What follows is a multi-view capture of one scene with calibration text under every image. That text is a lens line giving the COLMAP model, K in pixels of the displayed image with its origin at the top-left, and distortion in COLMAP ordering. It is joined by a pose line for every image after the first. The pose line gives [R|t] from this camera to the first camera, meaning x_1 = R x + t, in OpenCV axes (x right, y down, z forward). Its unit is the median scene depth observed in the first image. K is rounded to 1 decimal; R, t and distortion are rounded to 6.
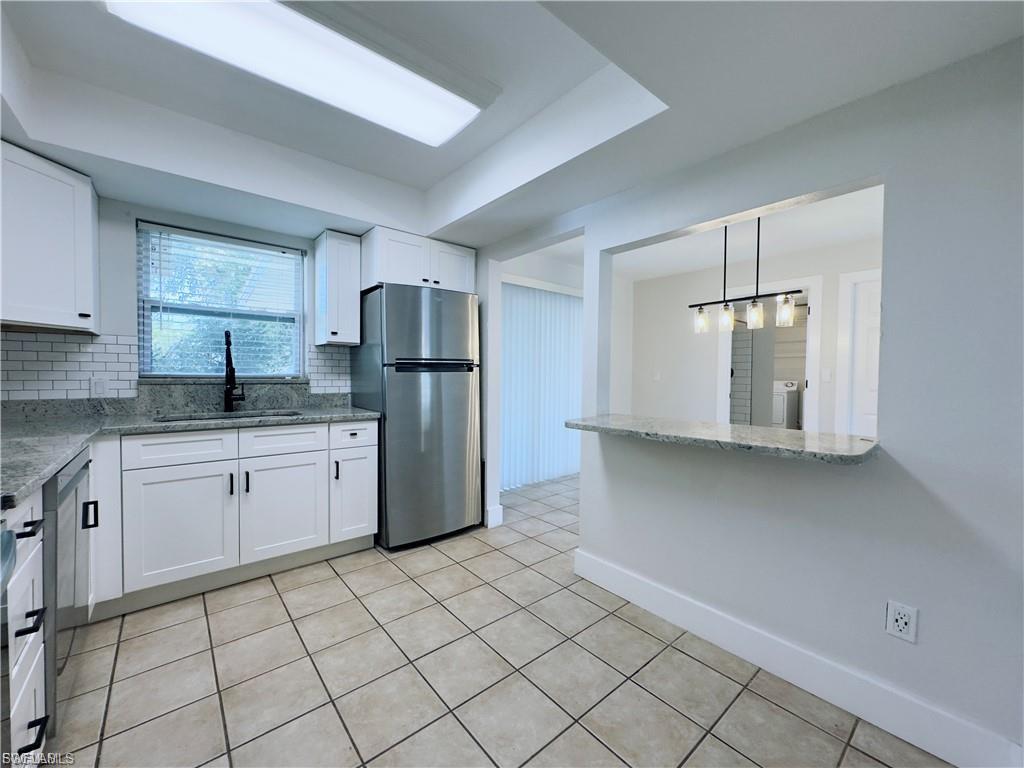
lens RADIAL K [[408.2, 0, 509.5], [0, 408.2, 384.3], [0, 0, 1]] dist [-0.006010, 0.001561]
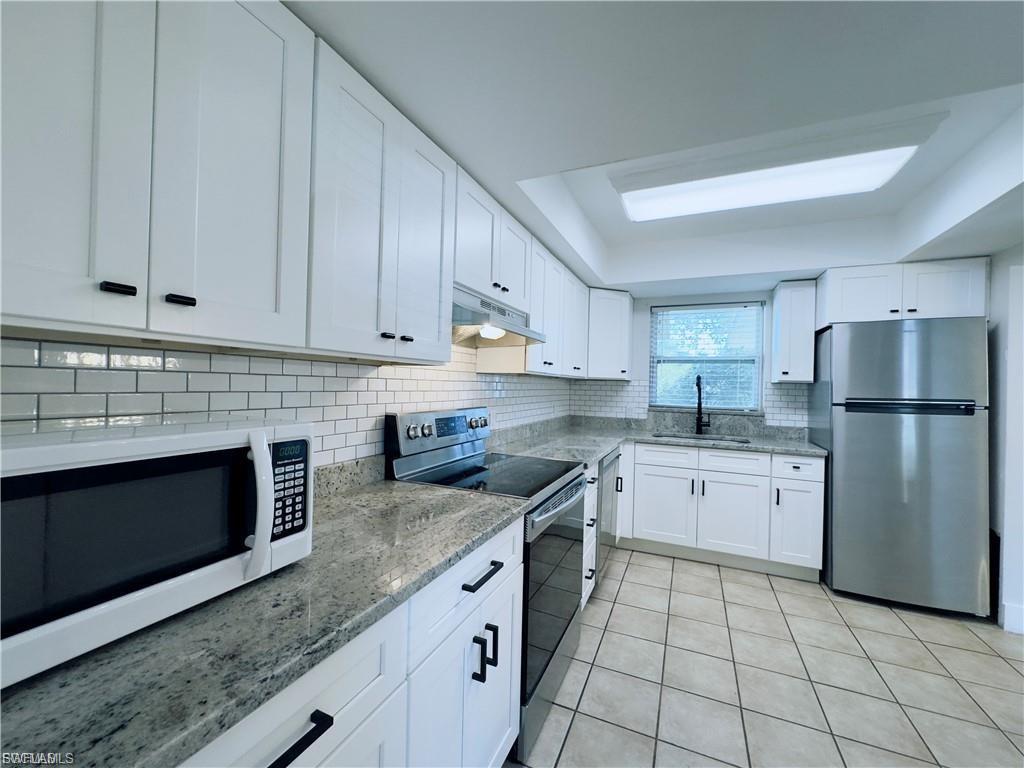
lens RADIAL K [[408.2, 0, 512.0], [0, 408.2, 385.8], [0, 0, 1]] dist [-0.006010, 0.001561]
pose [[0.443311, 0.002884, -0.896363, 0.277221], [-0.043165, 0.998903, -0.018134, -0.046254], [0.895328, 0.046730, 0.442949, -0.182486]]
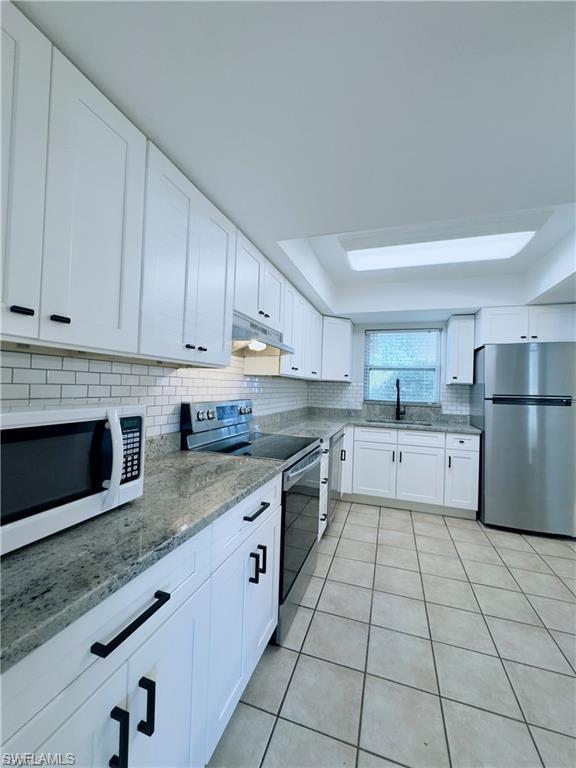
lens RADIAL K [[306.1, 0, 289.0], [0, 306.1, 384.6], [0, 0, 1]] dist [-0.006010, 0.001561]
pose [[0.522305, 0.000519, -0.852758, 0.311443], [-0.048888, 0.998373, -0.029336, -0.035713], [0.851356, 0.057012, 0.521481, -0.230352]]
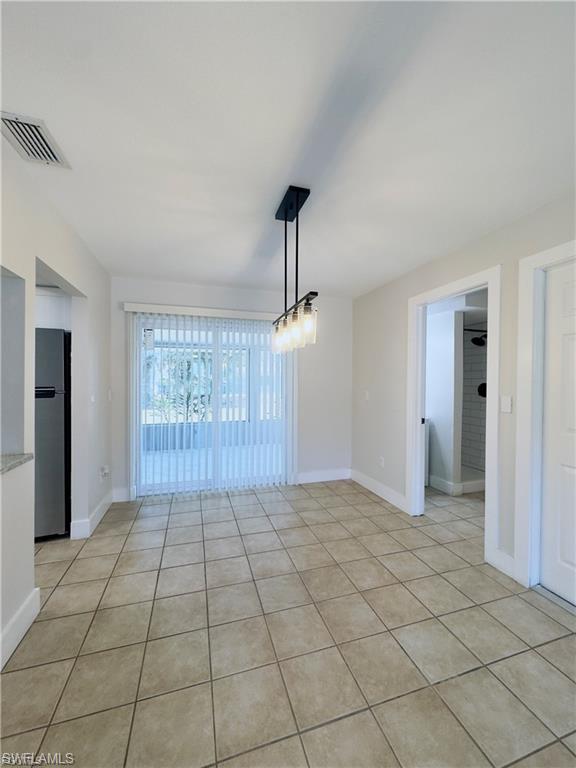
lens RADIAL K [[306.1, 0, 286.8], [0, 306.1, 382.2], [0, 0, 1]] dist [-0.006010, 0.001561]
pose [[0.921628, 0.000020, -0.388075, 1.071333], [-0.007821, 0.999798, -0.018523, -0.082436], [0.387996, 0.020106, 0.921442, 0.608235]]
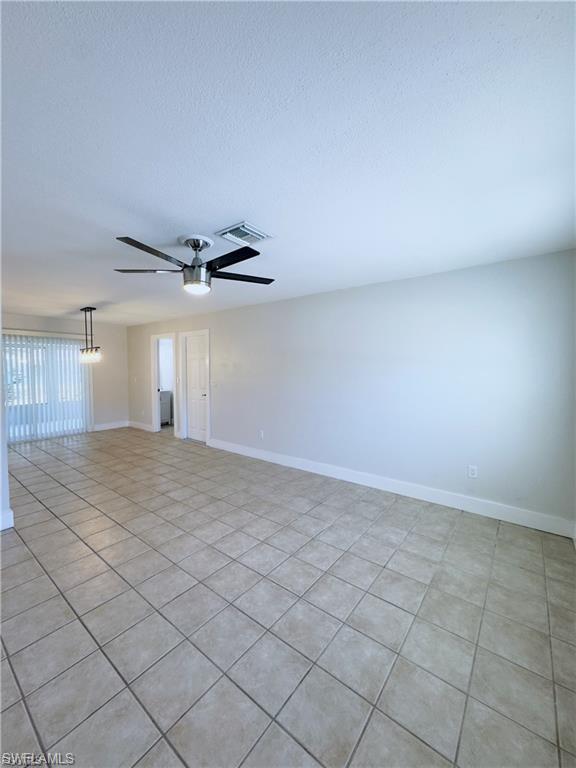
lens RADIAL K [[306.1, 0, 289.3], [0, 306.1, 383.8], [0, 0, 1]] dist [-0.006010, 0.001561]
pose [[0.976698, -0.016465, 0.213985, 1.699630], [0.011117, 0.999596, 0.026172, -0.073437], [-0.214330, -0.023183, 0.976486, -1.111799]]
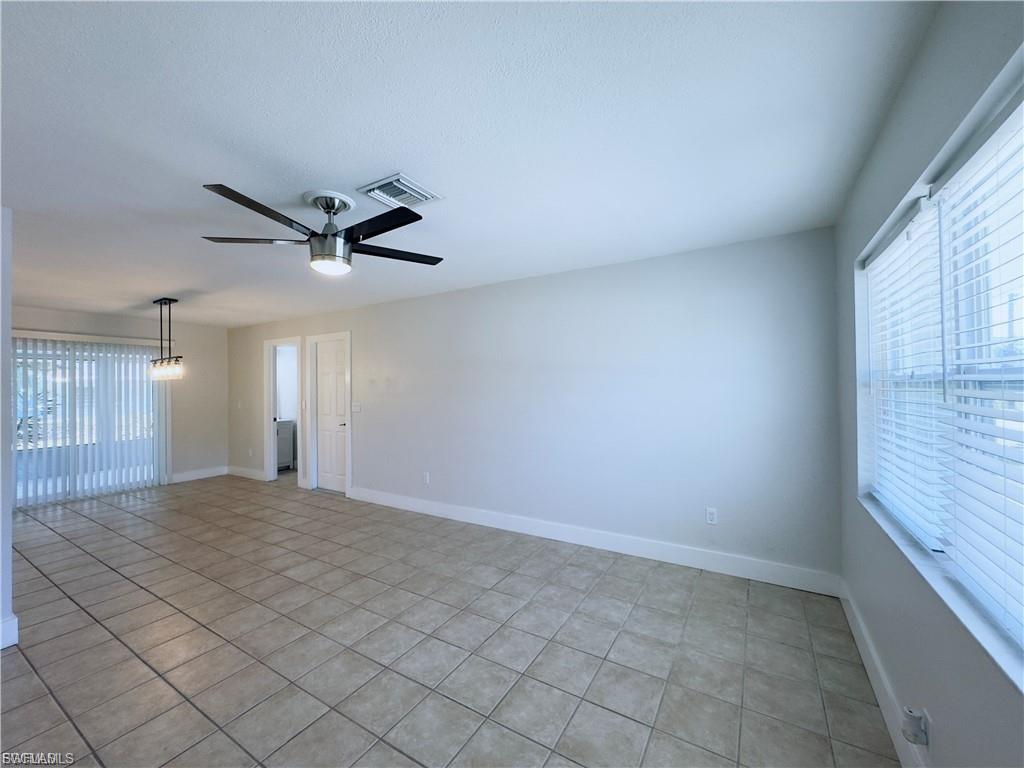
lens RADIAL K [[408.2, 0, 512.1], [0, 408.2, 387.0], [0, 0, 1]] dist [-0.006010, 0.001561]
pose [[0.944512, -0.016419, 0.328065, 1.705851], [0.026360, 0.999317, -0.025878, -0.054834], [-0.327416, 0.033090, 0.944301, -1.059005]]
